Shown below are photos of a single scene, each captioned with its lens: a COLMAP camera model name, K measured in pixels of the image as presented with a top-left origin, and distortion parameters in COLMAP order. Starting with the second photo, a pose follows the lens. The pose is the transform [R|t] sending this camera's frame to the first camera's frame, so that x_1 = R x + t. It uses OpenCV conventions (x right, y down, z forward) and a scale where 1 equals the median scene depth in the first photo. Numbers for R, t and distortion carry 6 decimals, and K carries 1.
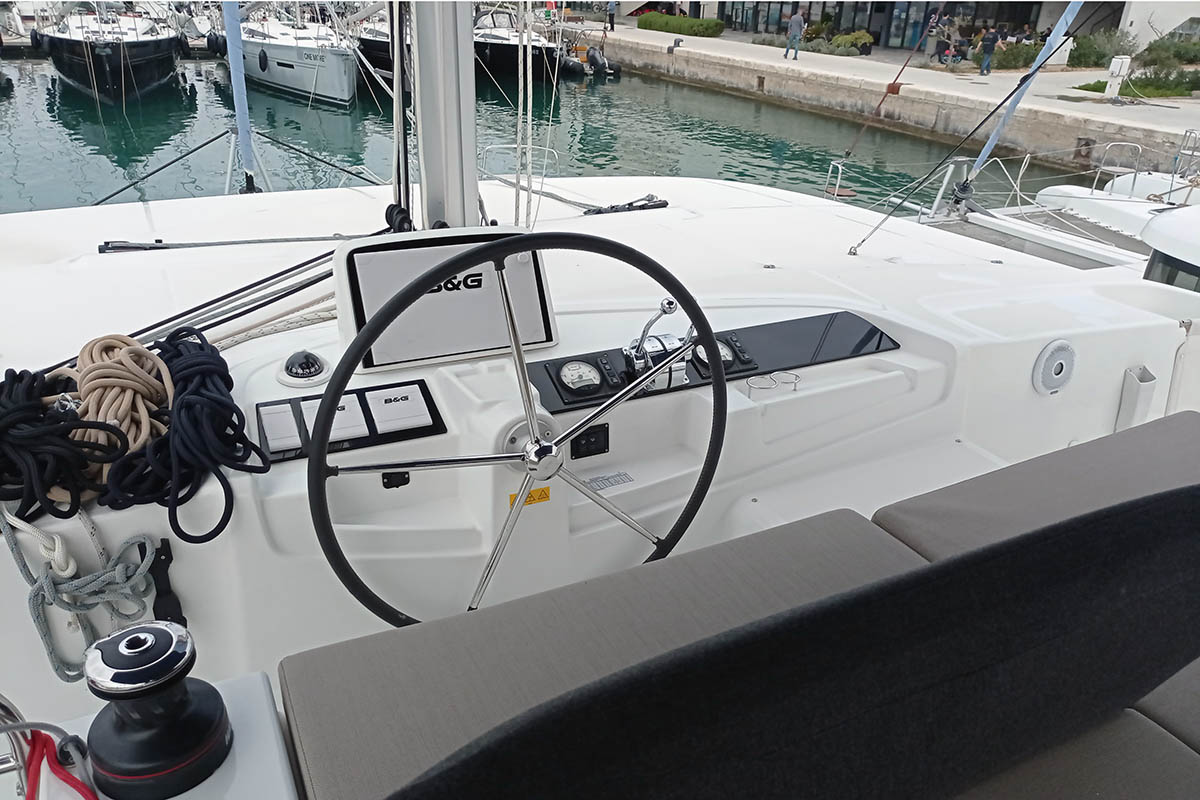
lens RADIAL K [[897.0, 0, 596.7], [0, 897.0, 430.9], [0, 0, 1]] dist [0.018401, -0.009462]
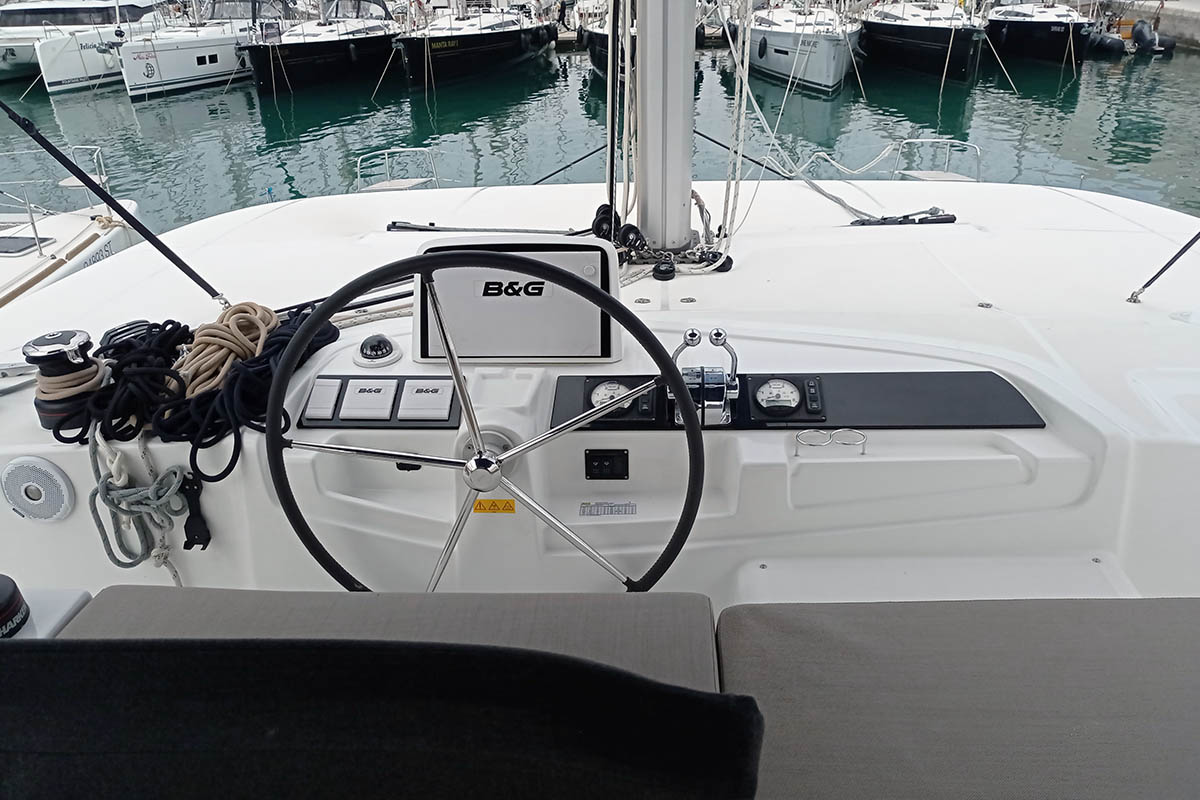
lens RADIAL K [[911.9, 0, 600.8], [0, 911.9, 429.3], [0, 0, 1]] dist [0.014632, -0.002617]
pose [[0.861759, 0.177078, -0.475410, 0.314611], [-0.172443, 0.983551, 0.053765, -0.054622], [0.477111, 0.035649, 0.878120, 0.090033]]
